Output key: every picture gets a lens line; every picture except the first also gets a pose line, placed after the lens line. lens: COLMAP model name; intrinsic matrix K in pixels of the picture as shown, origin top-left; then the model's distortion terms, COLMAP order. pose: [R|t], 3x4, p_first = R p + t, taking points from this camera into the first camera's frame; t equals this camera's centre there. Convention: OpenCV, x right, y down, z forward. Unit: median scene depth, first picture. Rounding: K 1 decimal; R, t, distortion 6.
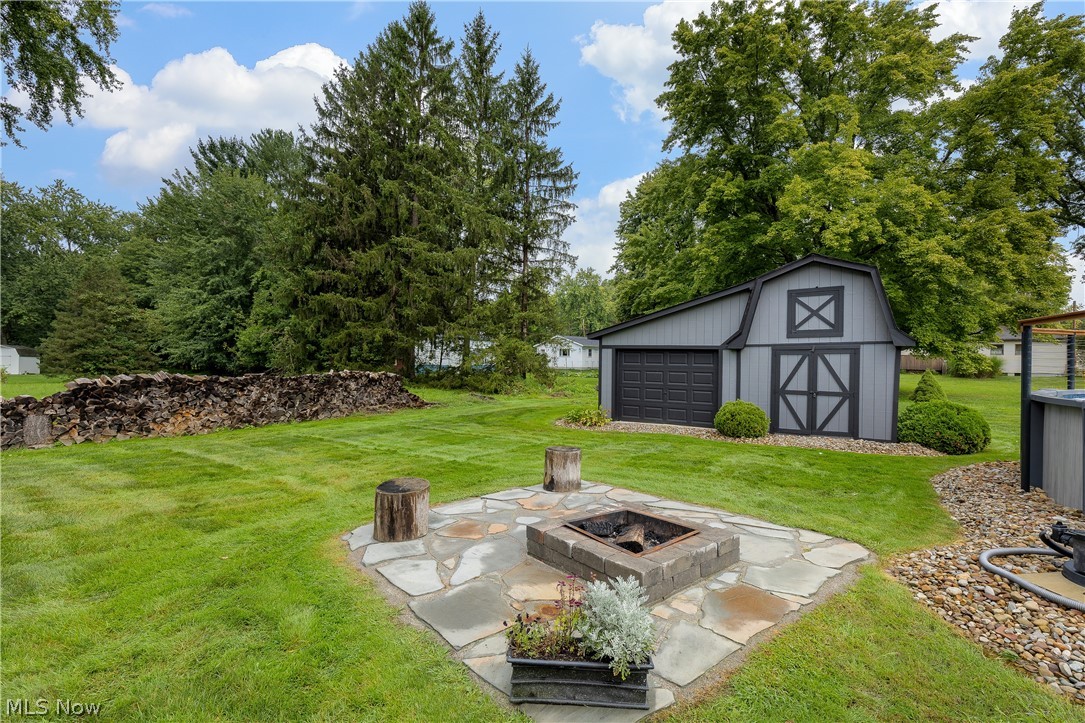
lens RADIAL K [[492.4, 0, 541.9], [0, 492.4, 360.5], [0, 0, 1]] dist [0.001624, 0.000274]
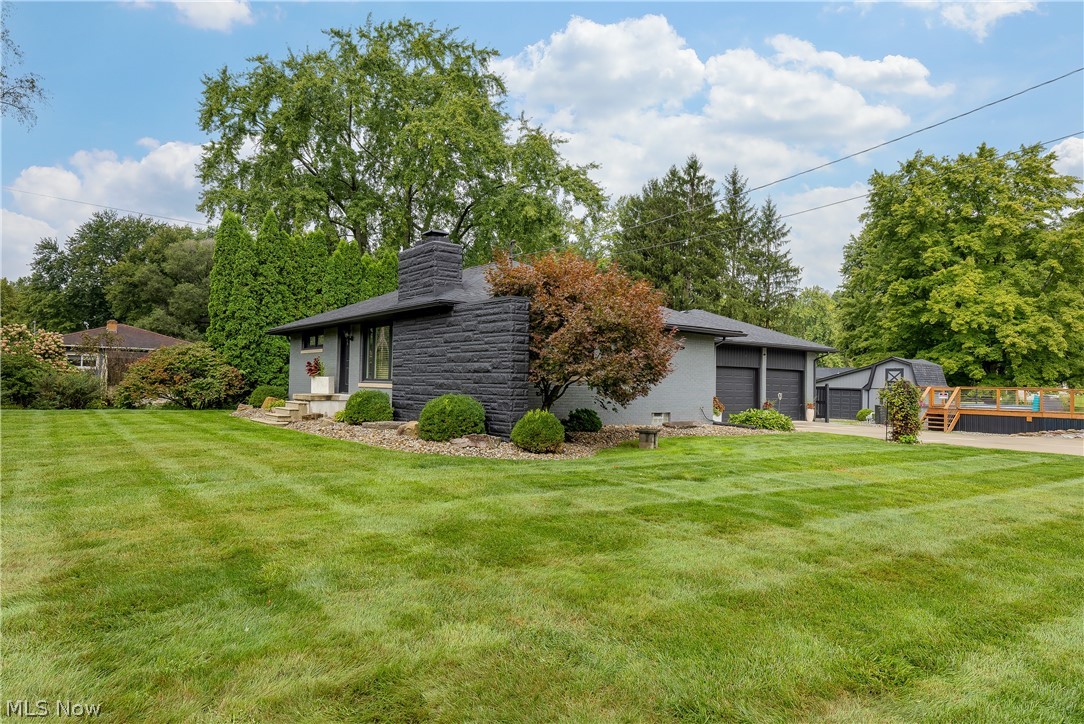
lens RADIAL K [[666.0, 0, 543.8], [0, 666.0, 360.9], [0, 0, 1]] dist [-0.000895, 0.000005]
pose [[0.956593, 0.001866, -0.291420, -0.097140], [-0.013137, 0.999239, -0.036724, -0.009705], [0.291130, 0.038958, 0.955890, -1.255153]]
